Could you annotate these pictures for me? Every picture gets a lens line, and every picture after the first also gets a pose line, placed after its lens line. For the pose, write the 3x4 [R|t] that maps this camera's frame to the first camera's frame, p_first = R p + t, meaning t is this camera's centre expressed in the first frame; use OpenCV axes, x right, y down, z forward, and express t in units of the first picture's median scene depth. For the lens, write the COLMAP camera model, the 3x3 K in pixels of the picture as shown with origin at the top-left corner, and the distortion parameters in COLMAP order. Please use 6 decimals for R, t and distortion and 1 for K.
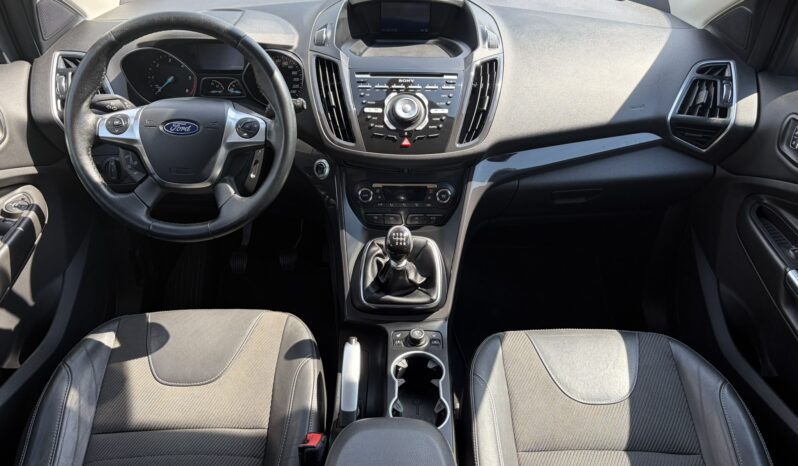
lens RADIAL K [[598.1, 0, 393.9], [0, 598.1, 233.3], [0, 0, 1]] dist [0.031949, -0.026217]
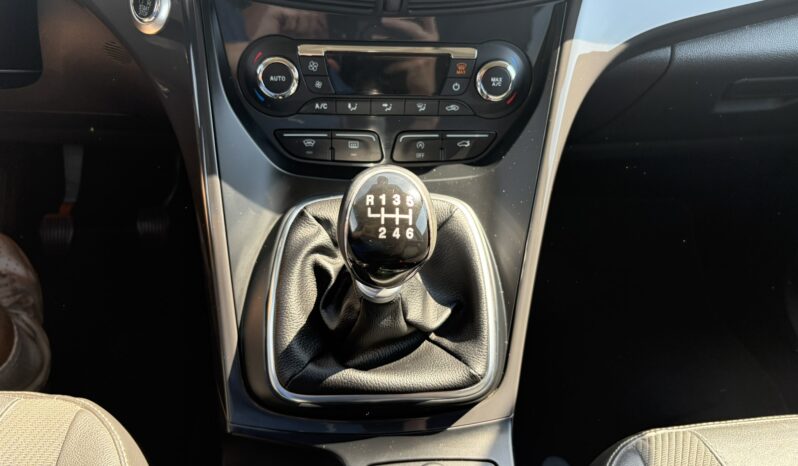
lens RADIAL K [[598.1, 0, 399.1], [0, 598.1, 230.2], [0, 0, 1]] dist [0.031949, -0.026217]
pose [[0.994933, -0.016745, 0.099132, -0.013196], [0.005906, 0.994063, 0.108646, -0.012889], [-0.100362, -0.107510, 0.989125, 0.647342]]
